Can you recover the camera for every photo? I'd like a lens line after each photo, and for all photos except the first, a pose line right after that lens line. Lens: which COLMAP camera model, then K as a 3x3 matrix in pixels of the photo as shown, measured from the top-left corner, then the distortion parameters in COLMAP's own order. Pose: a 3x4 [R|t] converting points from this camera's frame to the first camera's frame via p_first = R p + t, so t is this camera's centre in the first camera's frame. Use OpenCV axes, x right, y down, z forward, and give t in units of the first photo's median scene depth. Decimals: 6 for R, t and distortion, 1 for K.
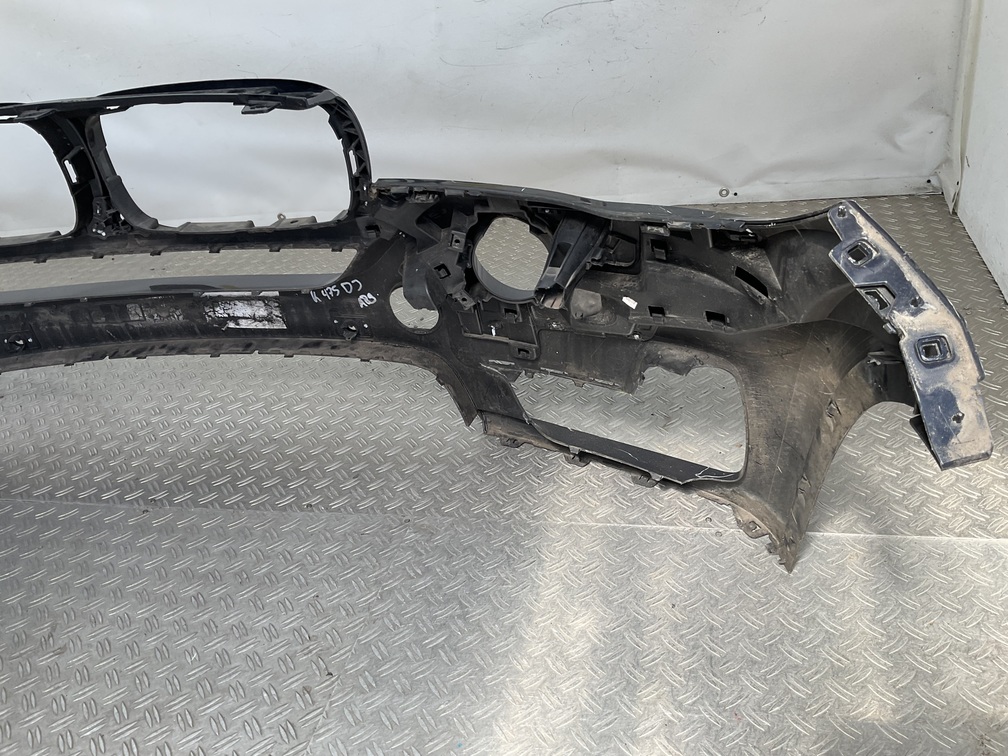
lens RADIAL K [[827.2, 0, 500.5], [0, 827.2, 377.0], [0, 0, 1]] dist [0.122812, -0.238535]
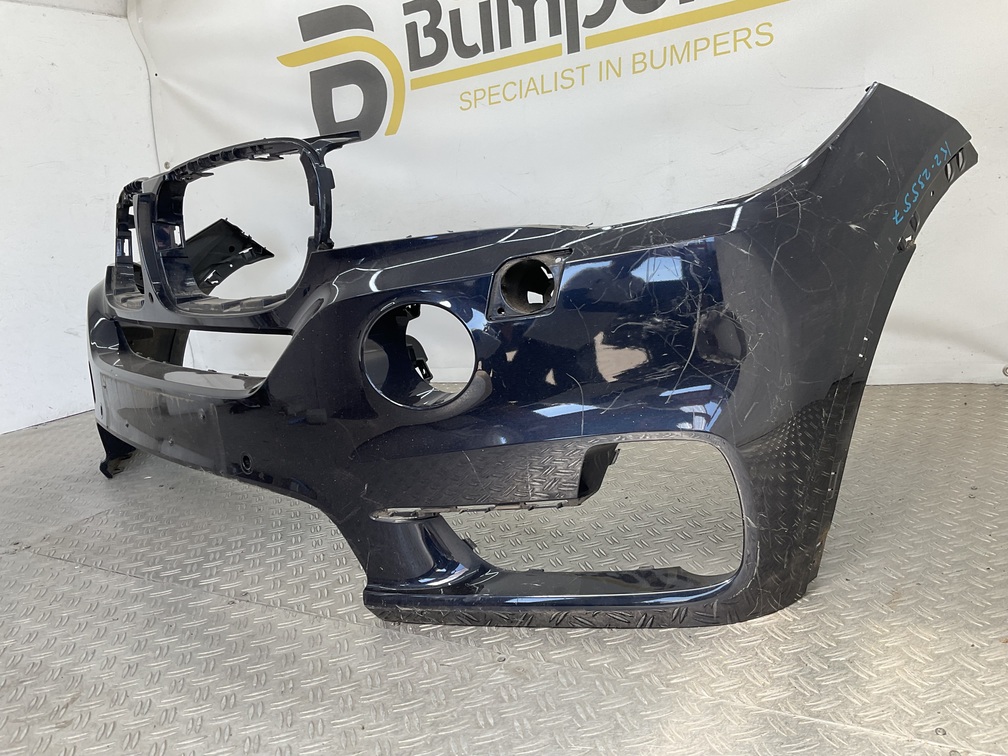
lens RADIAL K [[829.9, 0, 501.4], [0, 829.9, 378.1], [0, 0, 1]] dist [0.066110, -0.122846]
pose [[0.945329, 0.080483, -0.316029, 0.104003], [-0.166869, 0.951974, -0.256710, 0.122919], [0.280191, 0.295411, 0.913359, 0.231617]]
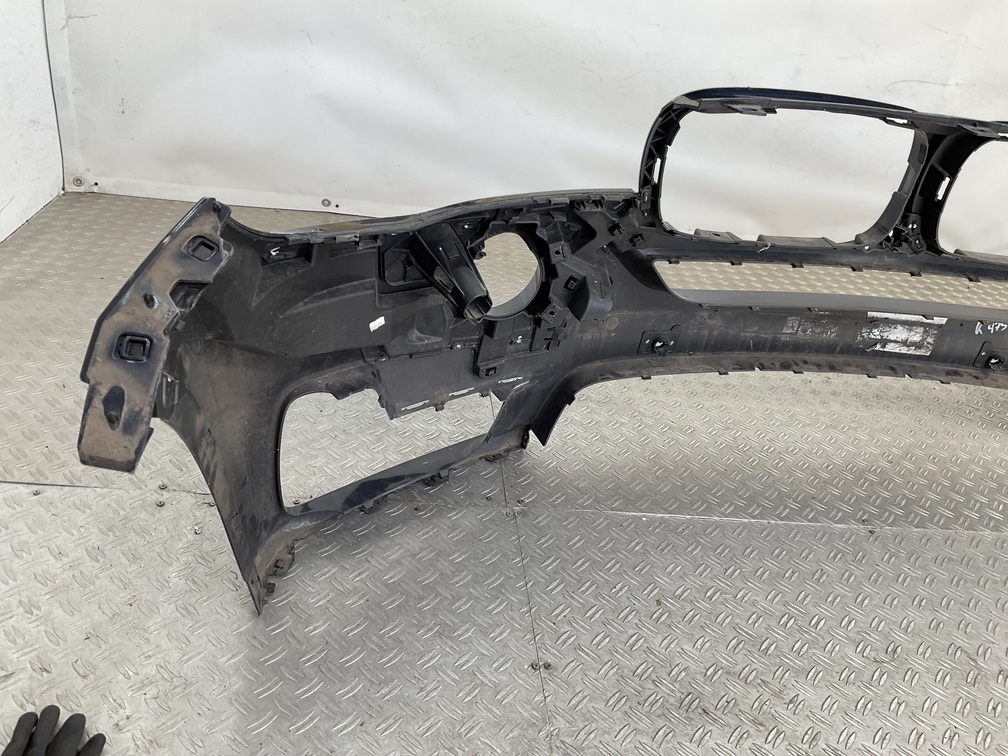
lens RADIAL K [[829.9, 0, 501.4], [0, 829.9, 378.1], [0, 0, 1]] dist [0.066110, -0.122846]
pose [[0.922167, 0.072519, 0.379932, -1.298900], [-0.066233, 0.997365, -0.029609, 0.041423], [-0.381078, 0.002140, 0.924540, 0.269899]]
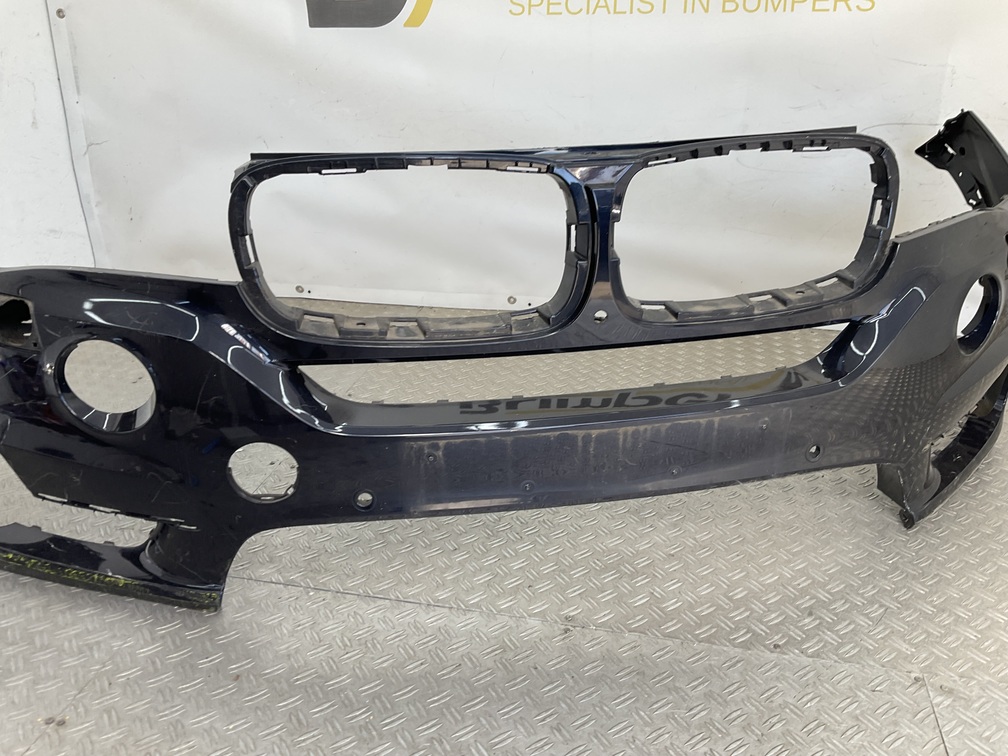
lens RADIAL K [[829.9, 0, 501.4], [0, 829.9, 378.1], [0, 0, 1]] dist [0.066110, -0.122846]
pose [[0.992683, 0.111248, 0.046950, -0.597489], [-0.105281, 0.987813, -0.114633, 0.013500], [-0.059131, 0.108851, 0.992298, 0.146093]]
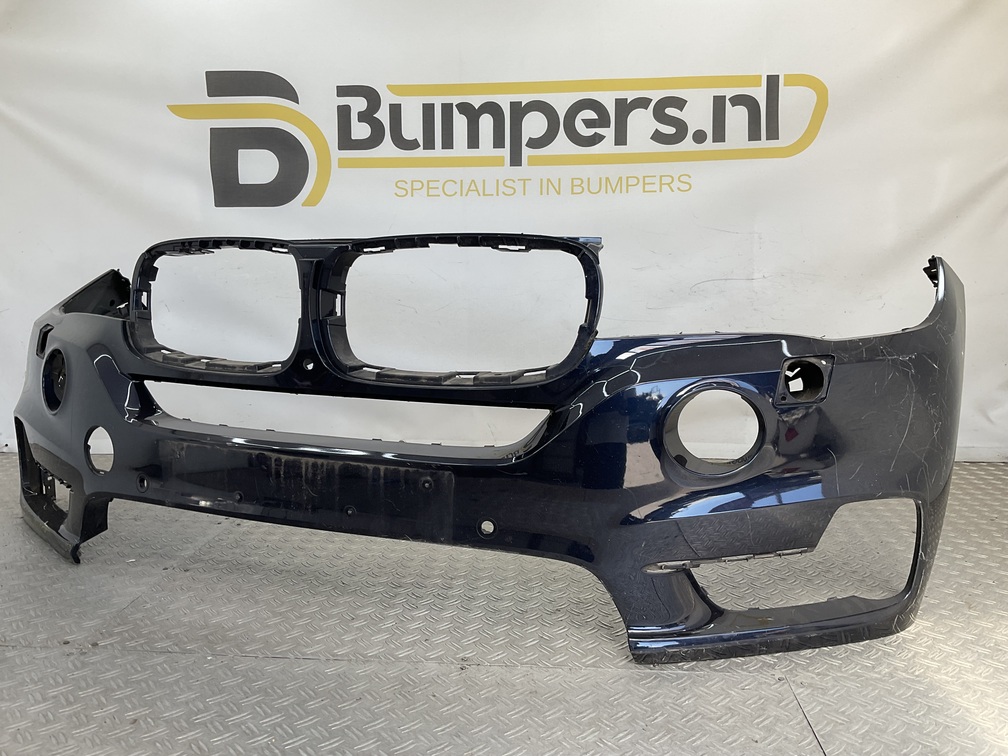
lens RADIAL K [[827.2, 0, 500.5], [0, 827.2, 377.0], [0, 0, 1]] dist [0.122812, -0.238535]
pose [[0.983082, 0.104971, 0.150100, -0.589896], [-0.038180, 0.918924, -0.392581, 0.239963], [-0.179140, 0.380209, 0.907386, 0.070880]]
